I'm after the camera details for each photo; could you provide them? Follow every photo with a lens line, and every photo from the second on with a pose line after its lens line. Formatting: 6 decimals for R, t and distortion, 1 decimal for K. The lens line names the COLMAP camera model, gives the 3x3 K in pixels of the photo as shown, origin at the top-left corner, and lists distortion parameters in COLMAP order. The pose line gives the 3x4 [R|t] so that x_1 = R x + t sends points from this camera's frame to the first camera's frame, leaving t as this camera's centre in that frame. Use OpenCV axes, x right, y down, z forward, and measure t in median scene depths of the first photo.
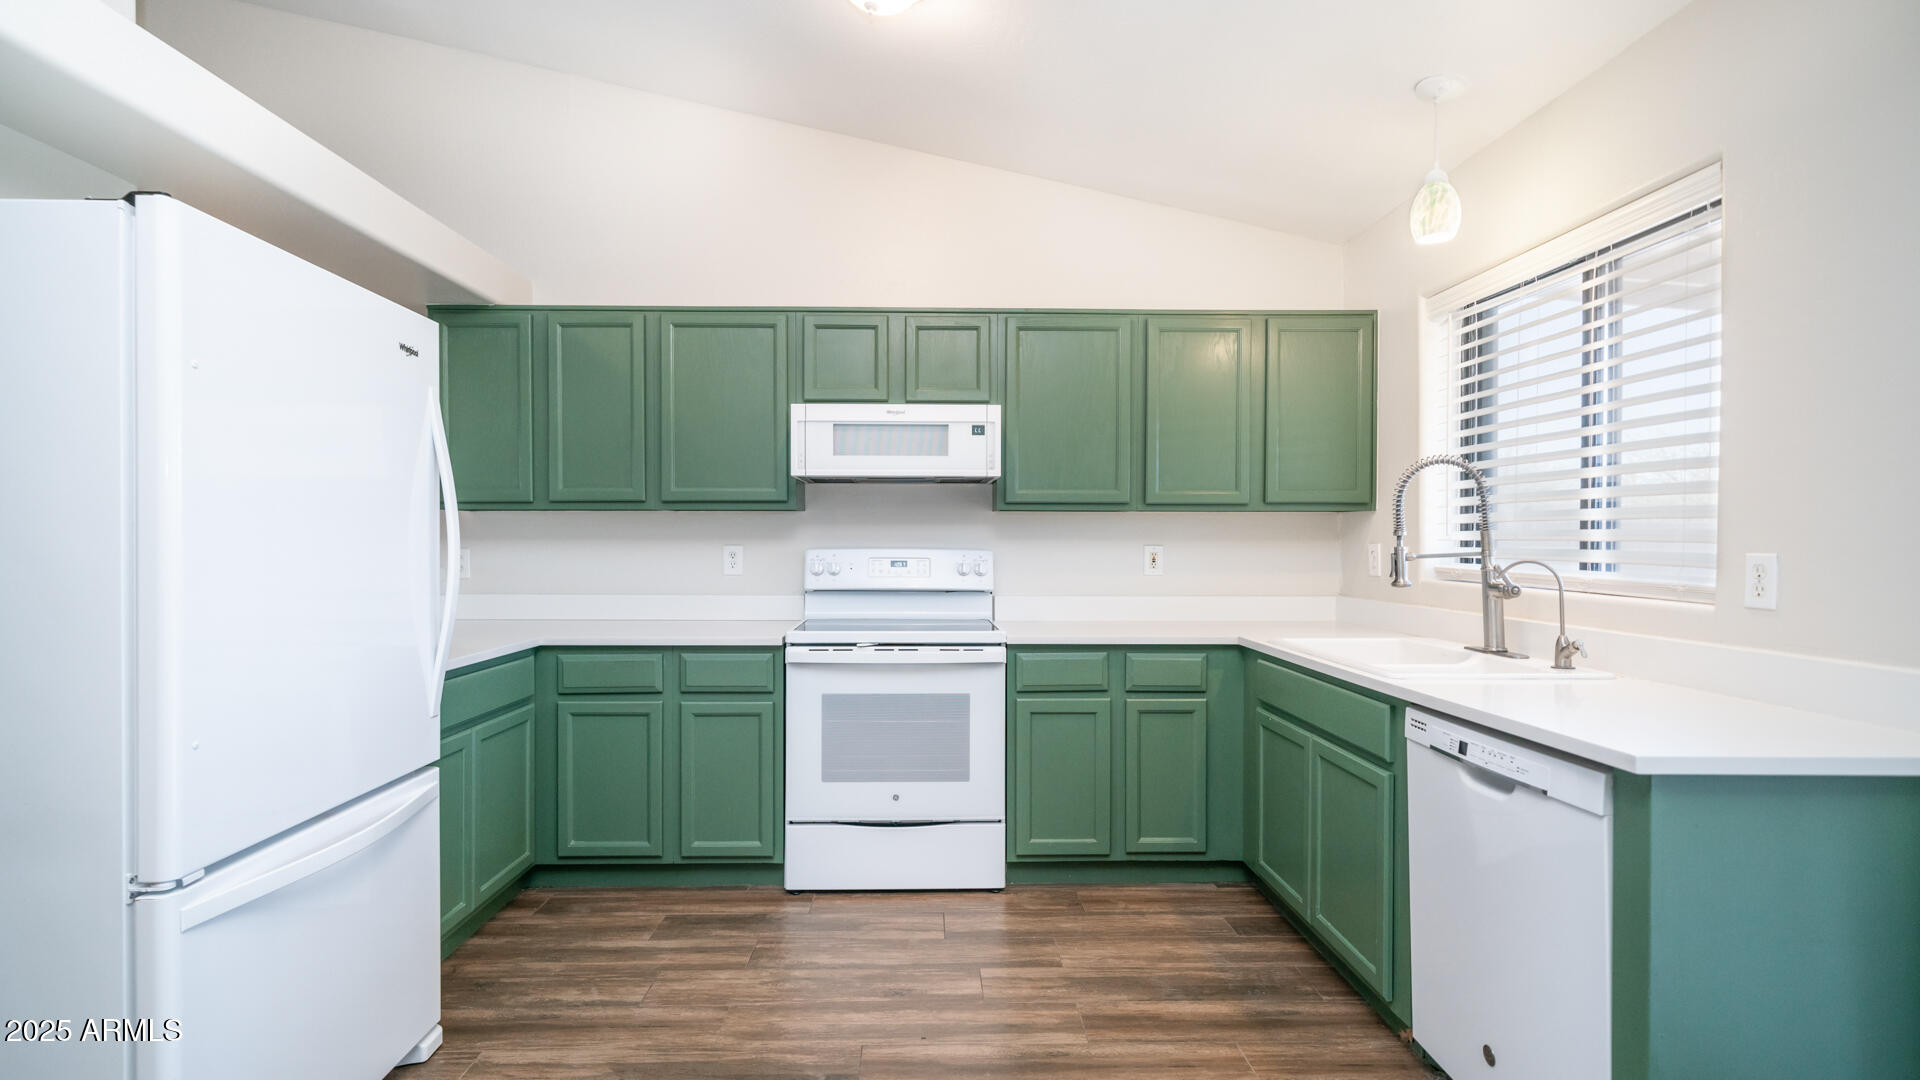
lens RADIAL K [[912.9, 0, 955.9], [0, 912.9, 544.4], [0, 0, 1]] dist [0.000863, 0.001449]
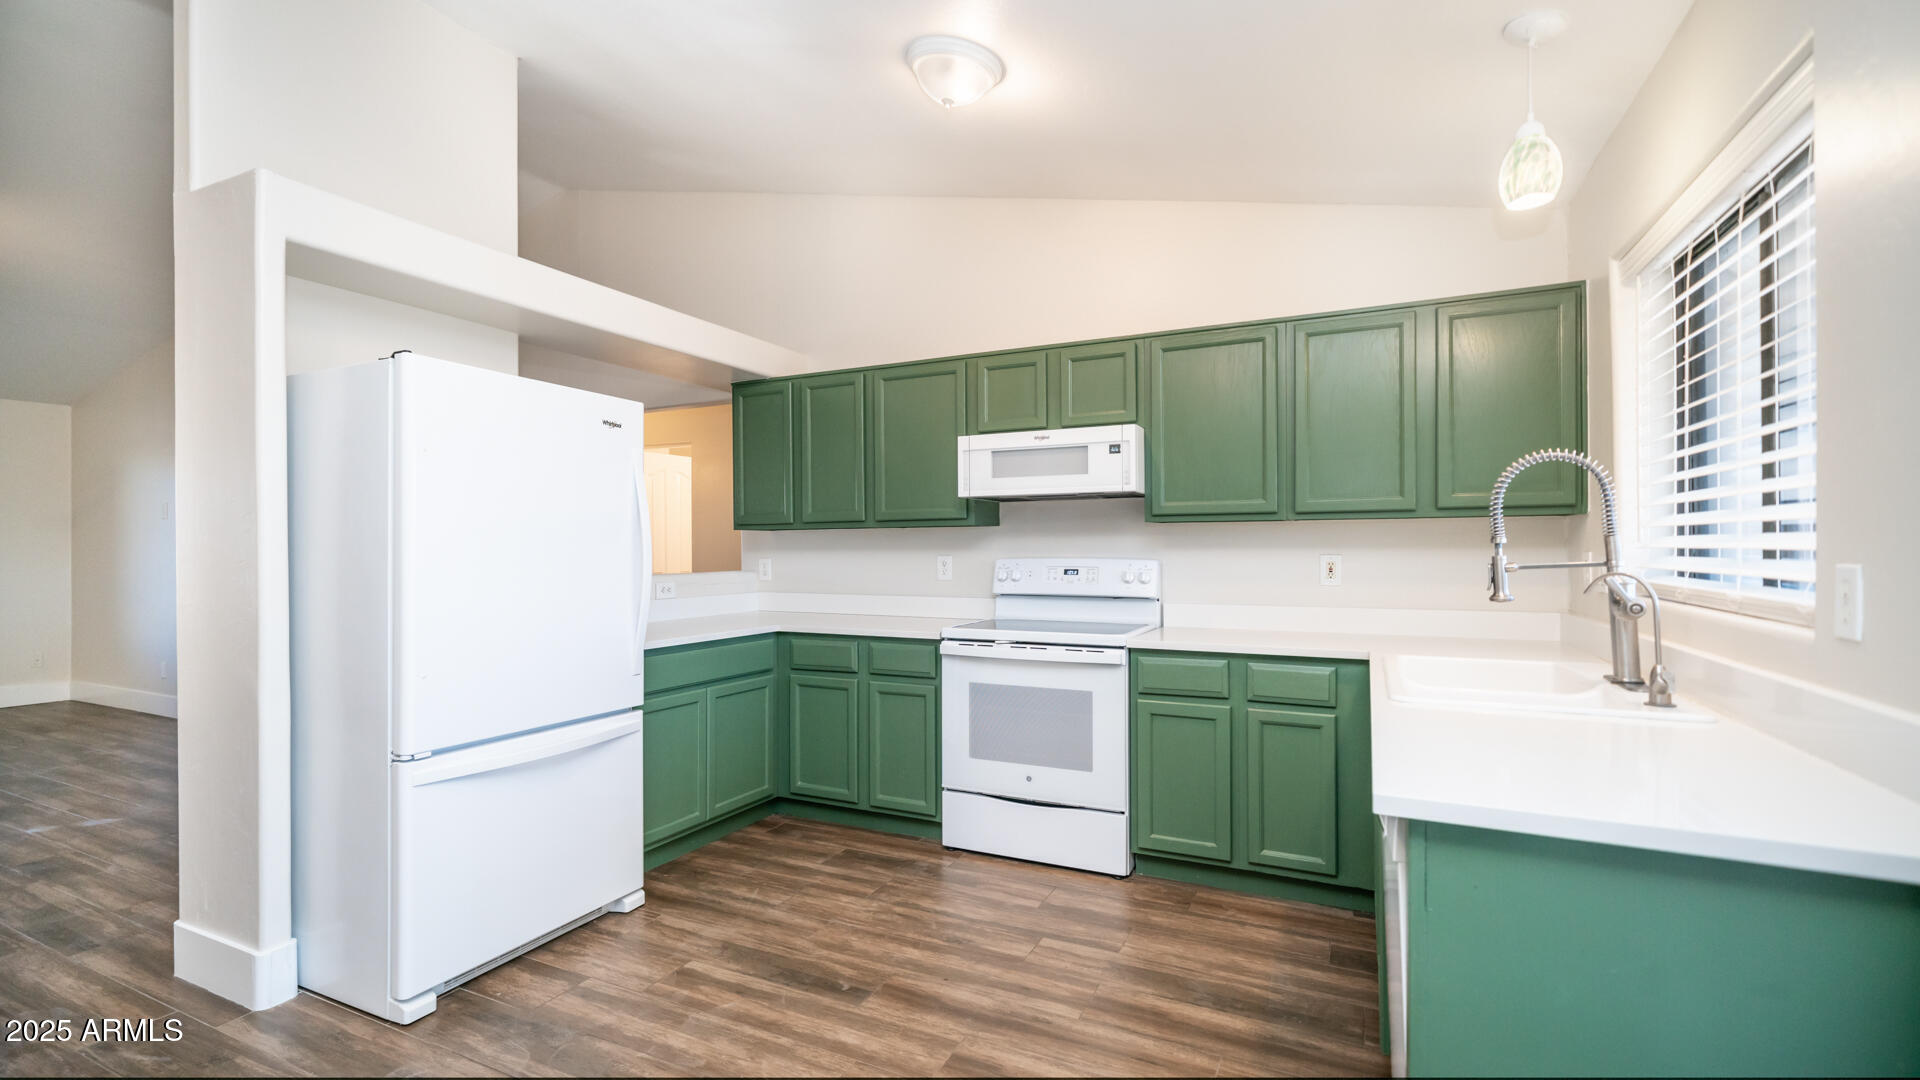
lens RADIAL K [[836.9, 0, 960.7], [0, 836.9, 541.8], [0, 0, 1]] dist [0.002654, -0.000156]
pose [[0.887888, -0.009353, -0.459964, 0.339921], [0.003402, 0.999899, -0.013765, -0.001839], [0.460047, 0.010657, 0.887831, 0.038415]]
